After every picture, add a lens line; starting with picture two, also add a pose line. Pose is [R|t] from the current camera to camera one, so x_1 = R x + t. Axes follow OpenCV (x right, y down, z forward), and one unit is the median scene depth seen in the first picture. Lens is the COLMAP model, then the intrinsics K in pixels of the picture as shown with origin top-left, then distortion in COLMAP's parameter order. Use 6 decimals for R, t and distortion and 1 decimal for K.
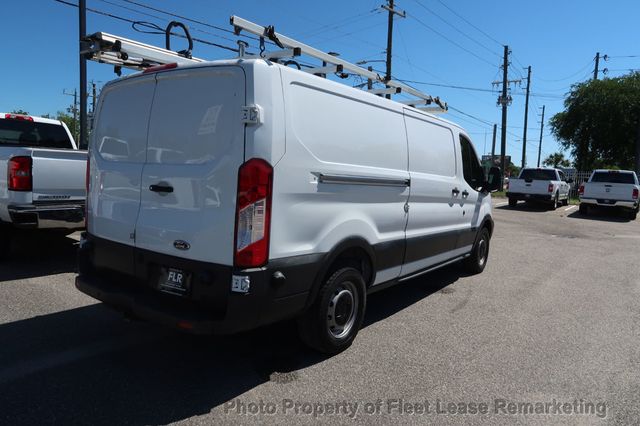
lens RADIAL K [[442.8, 0, 322.3], [0, 442.8, 212.4], [0, 0, 1]] dist [-0.030691, 0.008865]
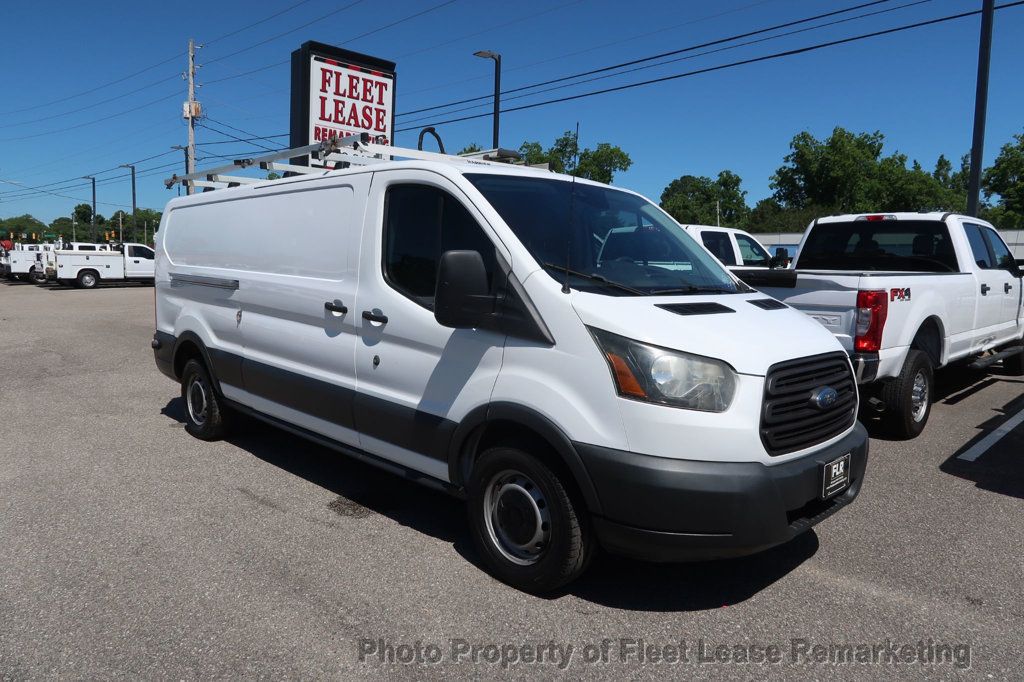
lens RADIAL K [[708.5, 0, 507.3], [0, 708.5, 339.8], [0, 0, 1]] dist [-0.030691, 0.008865]
pose [[-0.167020, 0.048789, -0.984746, 0.638839], [-0.123571, 0.989864, 0.070001, -0.055168], [0.978179, 0.133377, -0.159299, 0.794742]]
